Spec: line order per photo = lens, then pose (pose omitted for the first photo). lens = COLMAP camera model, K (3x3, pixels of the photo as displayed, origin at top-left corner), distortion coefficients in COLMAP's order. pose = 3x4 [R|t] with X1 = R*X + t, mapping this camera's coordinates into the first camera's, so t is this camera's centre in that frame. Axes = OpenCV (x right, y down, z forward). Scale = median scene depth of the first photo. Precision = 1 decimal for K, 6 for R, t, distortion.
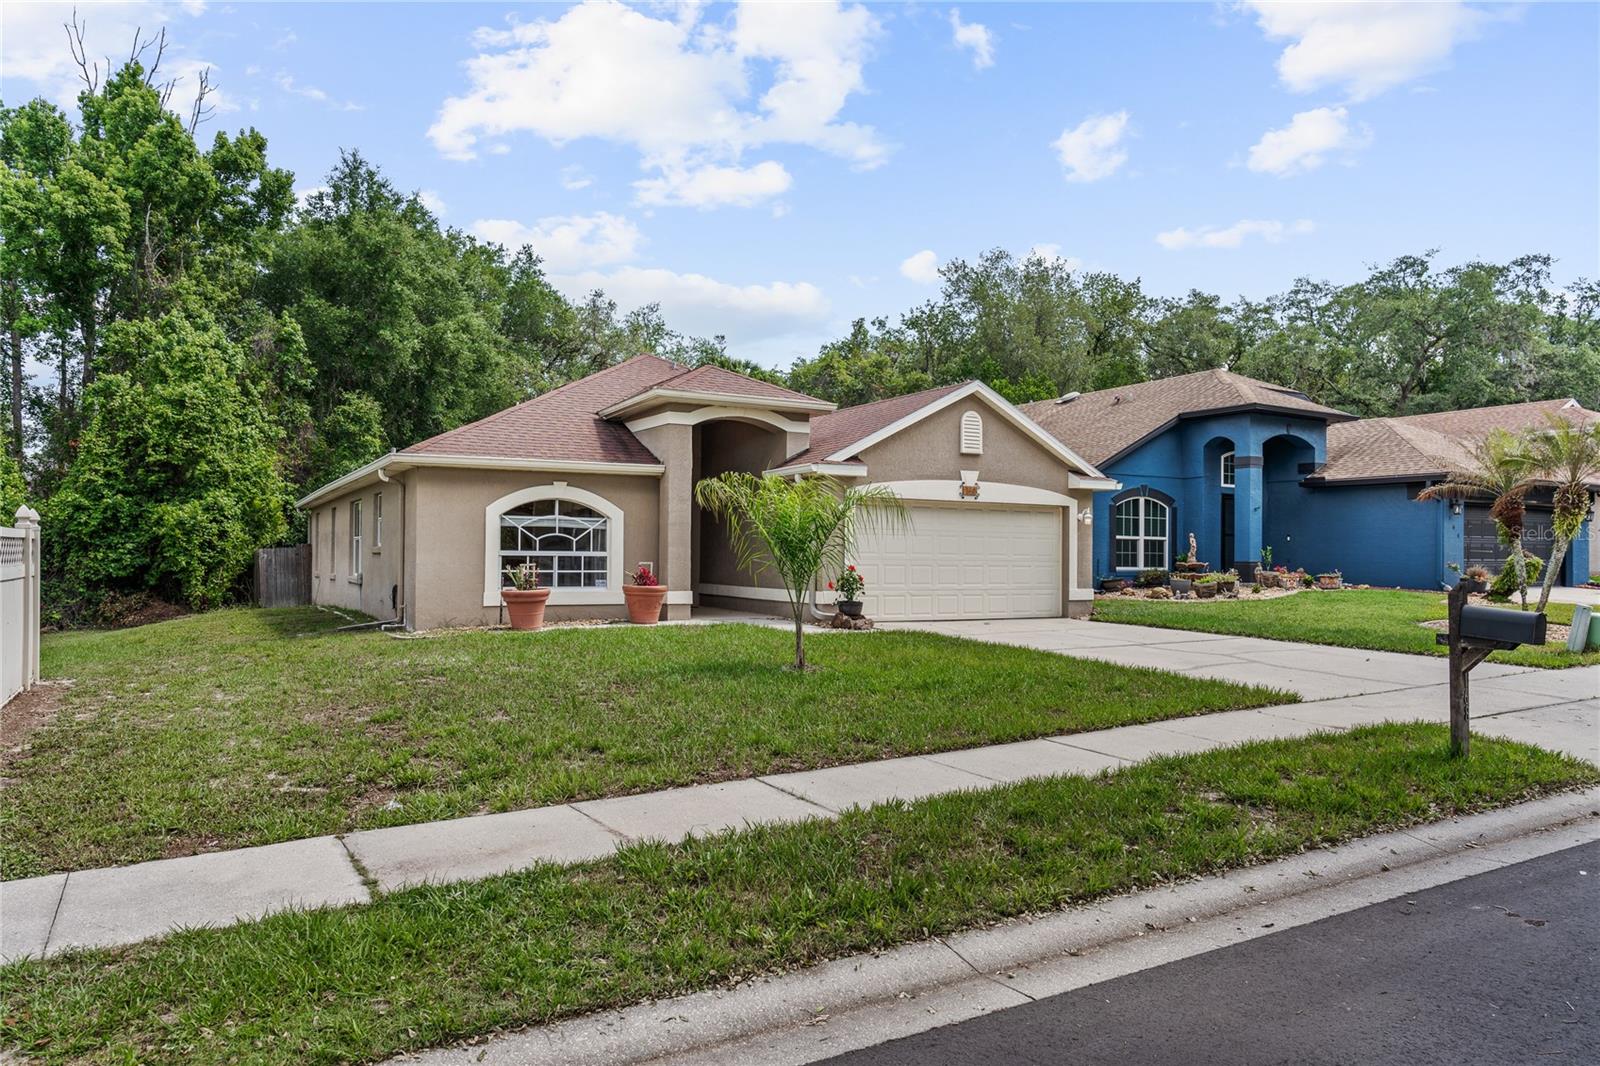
lens RADIAL K [[1052.6, 0, 809.7], [0, 1052.6, 530.2], [0, 0, 1]] dist [-0.027335, 0.025220]
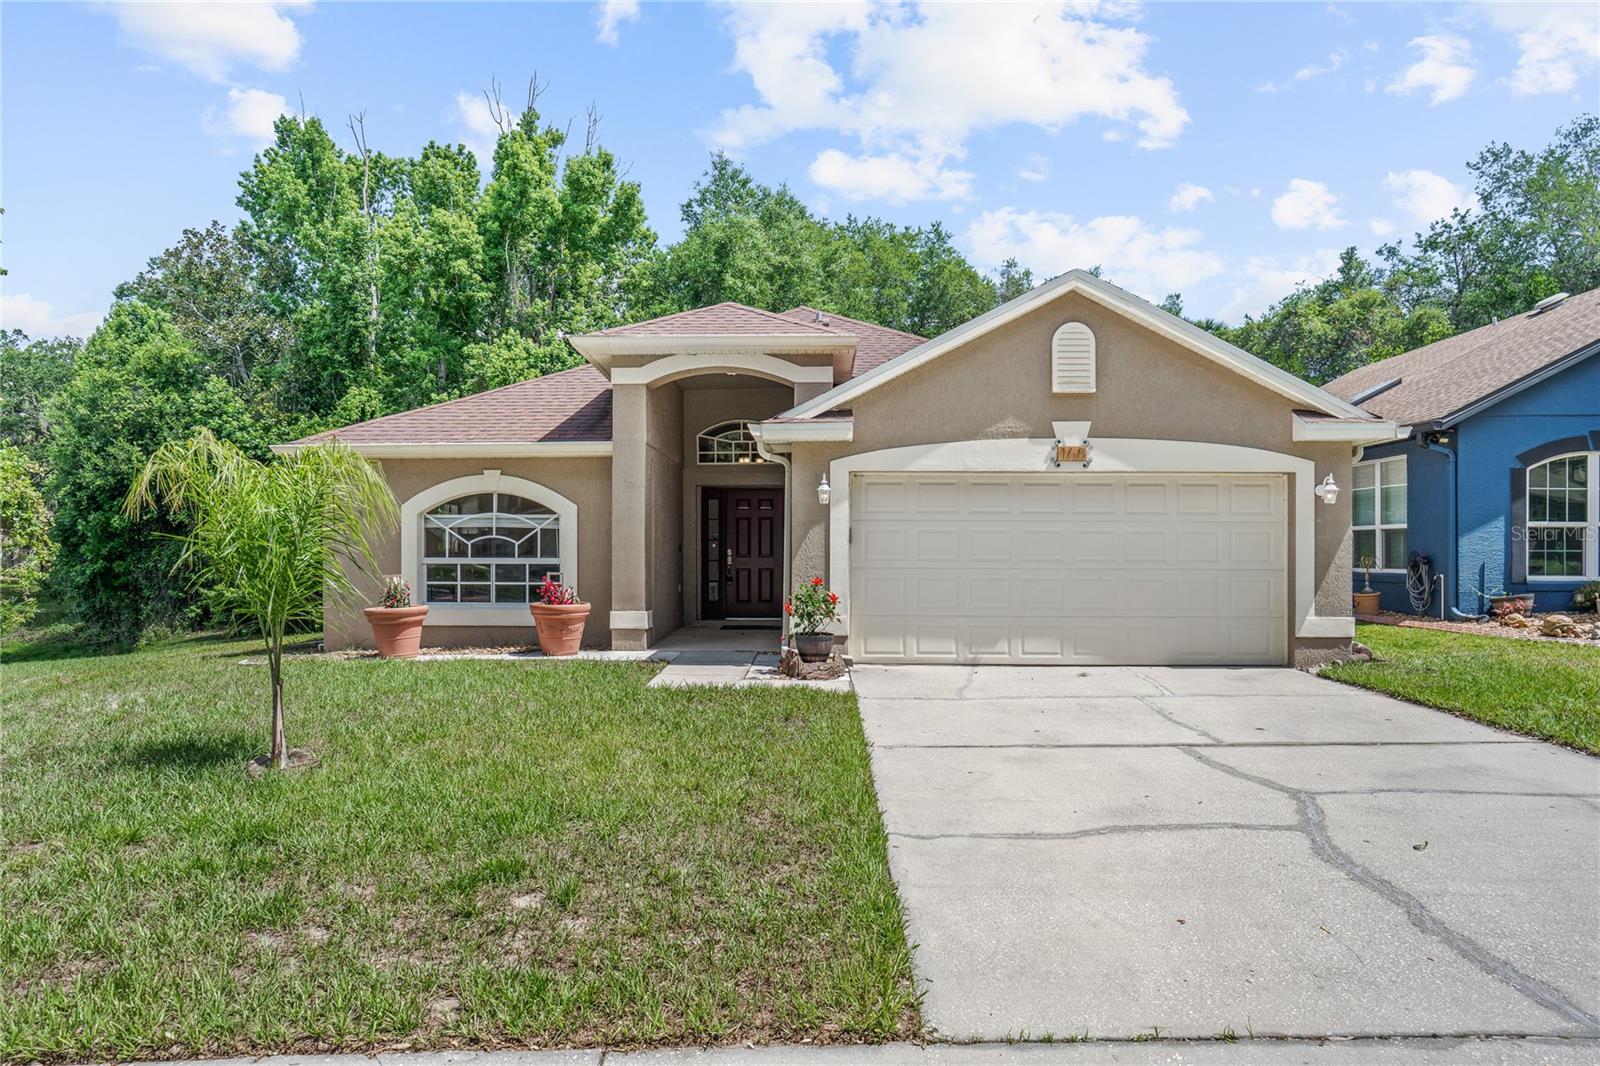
lens RADIAL K [[1052.6, 0, 798.1], [0, 1052.6, 548.7], [0, 0, 1]] dist [-0.027335, 0.025220]
pose [[0.851219, -0.008740, -0.524738, 0.340164], [0.019293, 0.999707, 0.014646, 0.005224], [0.524456, -0.022590, 0.851138, 0.403740]]
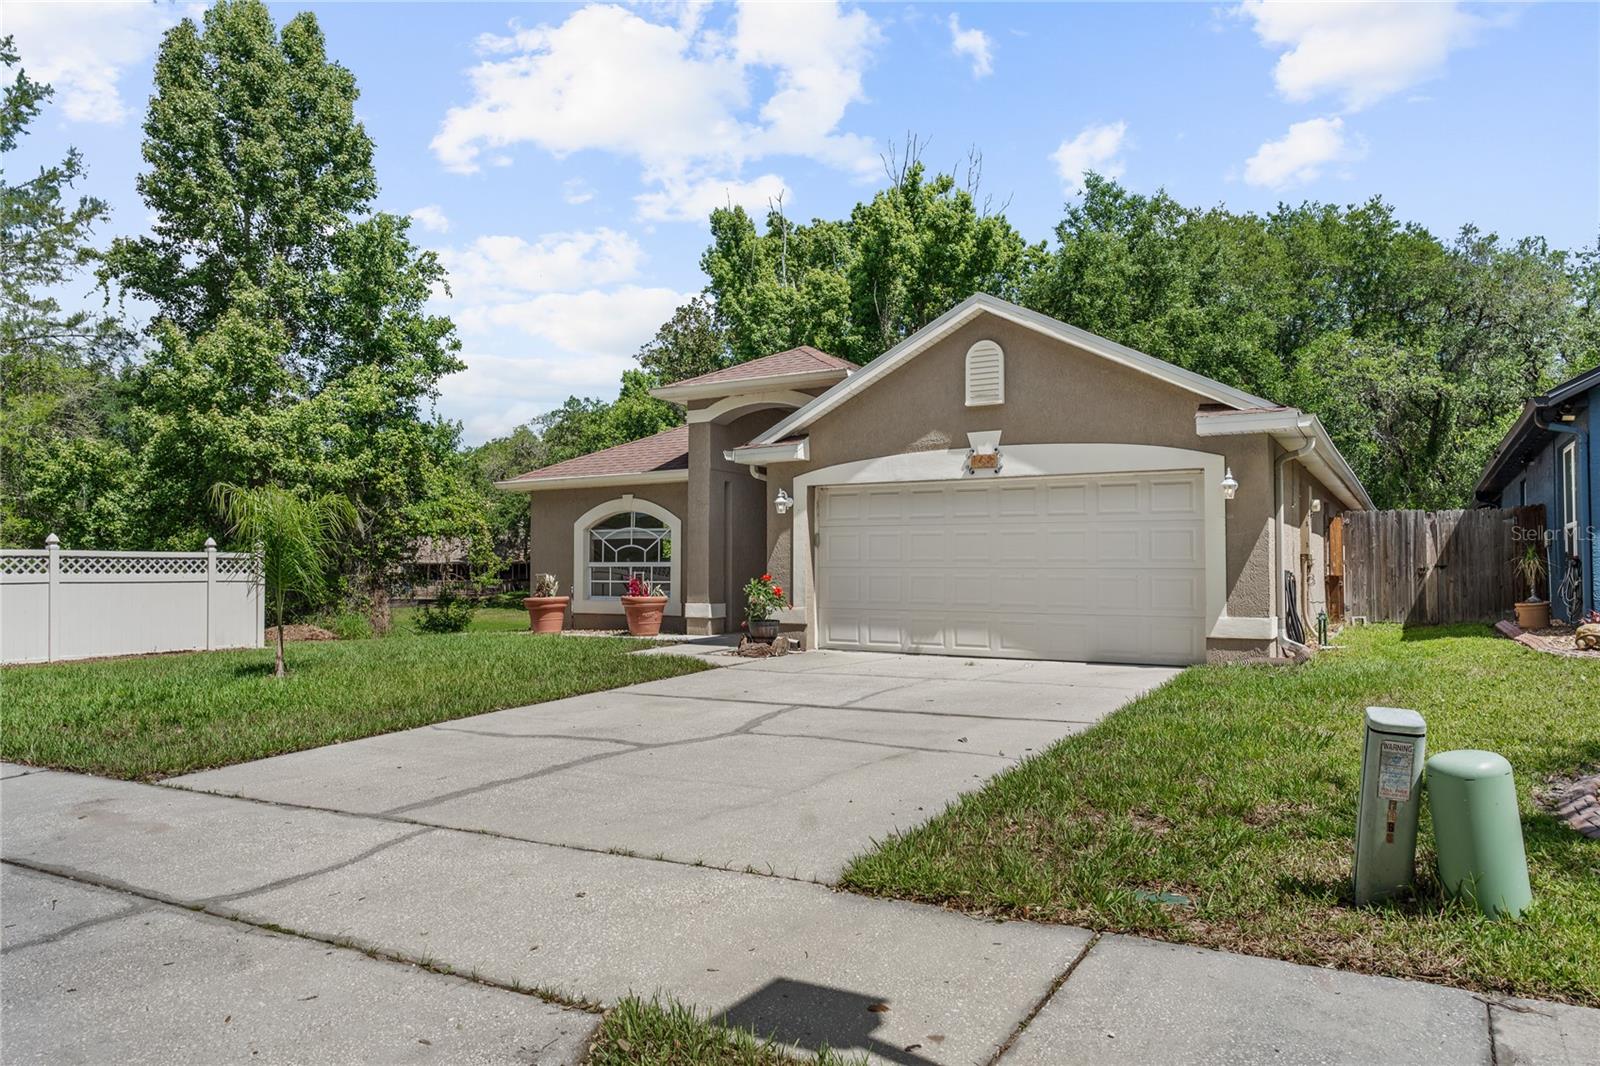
lens RADIAL K [[1052.6, 0, 797.6], [0, 1052.6, 542.3], [0, 0, 1]] dist [-0.027335, 0.025220]
pose [[0.482594, -0.031615, -0.875274, 0.680114], [0.025716, 0.999429, -0.021921, 0.024783], [0.875467, -0.011929, 0.483131, 0.585885]]
